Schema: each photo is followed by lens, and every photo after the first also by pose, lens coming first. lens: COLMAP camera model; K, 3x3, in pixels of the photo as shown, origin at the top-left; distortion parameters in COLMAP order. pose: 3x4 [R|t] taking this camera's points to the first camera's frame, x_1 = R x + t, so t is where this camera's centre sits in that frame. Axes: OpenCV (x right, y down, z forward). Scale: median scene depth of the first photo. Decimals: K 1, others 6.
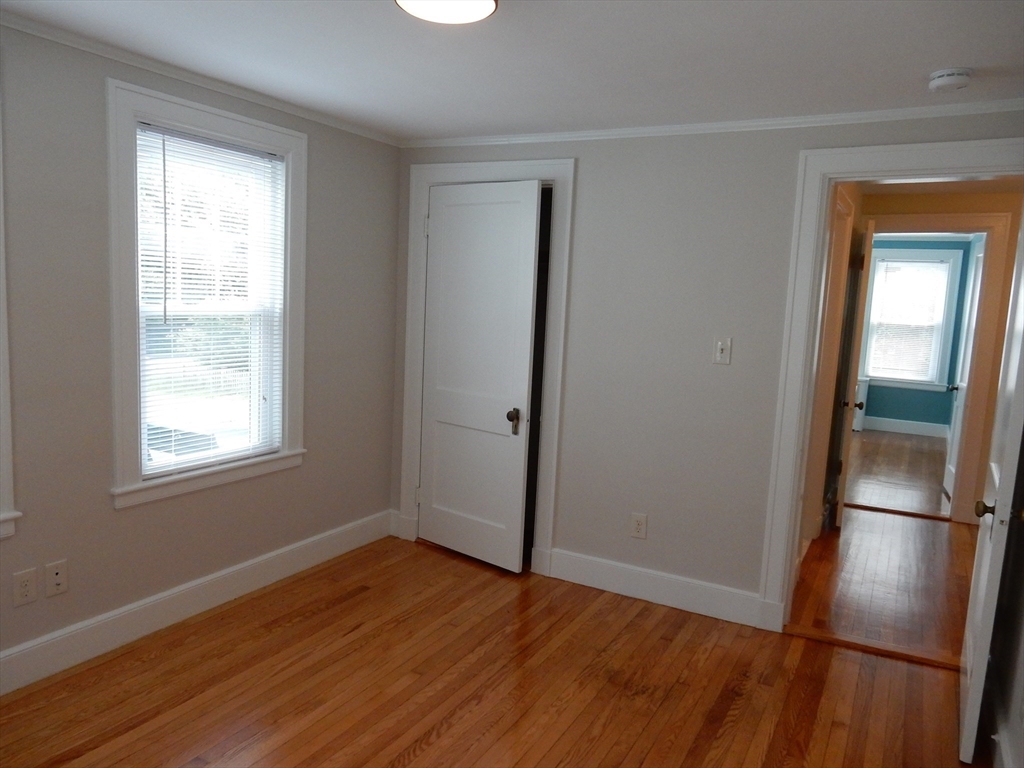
lens RADIAL K [[754.9, 0, 512.0], [0, 754.9, 384.0], [0, 0, 1]] dist [-0.005002, 0.005549]
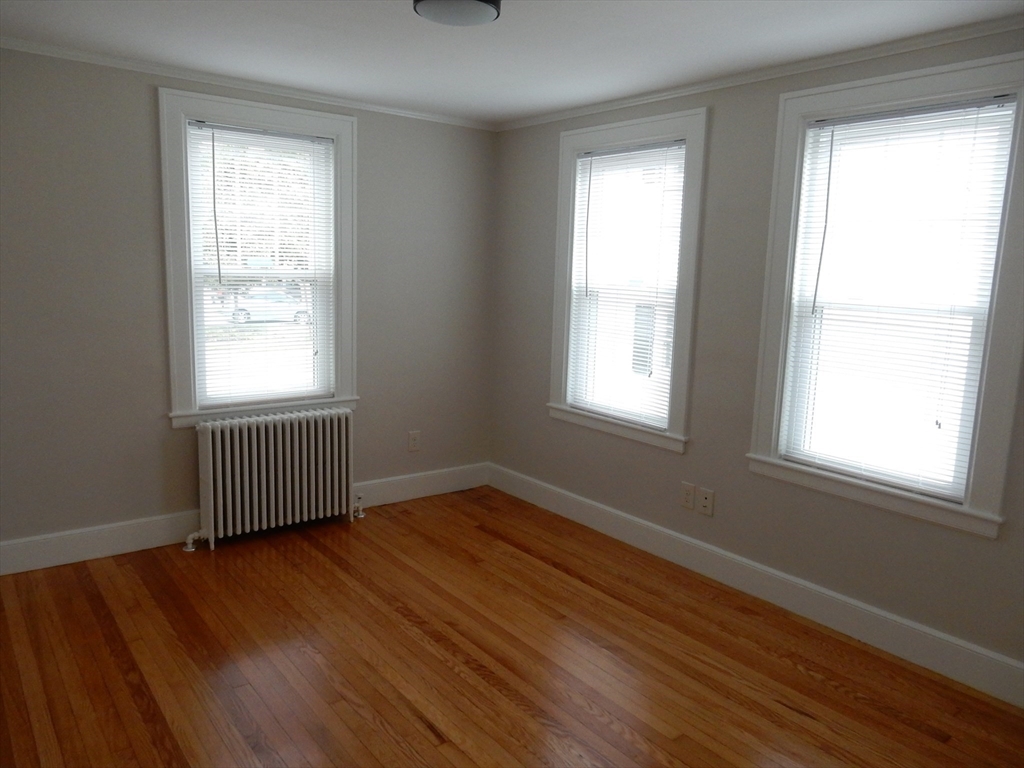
lens RADIAL K [[754.9, 0, 512.0], [0, 754.9, 384.0], [0, 0, 1]] dist [-0.005002, 0.005549]
pose [[-0.395060, 0.086314, -0.914591, 0.646112], [-0.161802, 0.973475, 0.161762, -0.088426], [0.904294, 0.211888, -0.370615, 1.046644]]
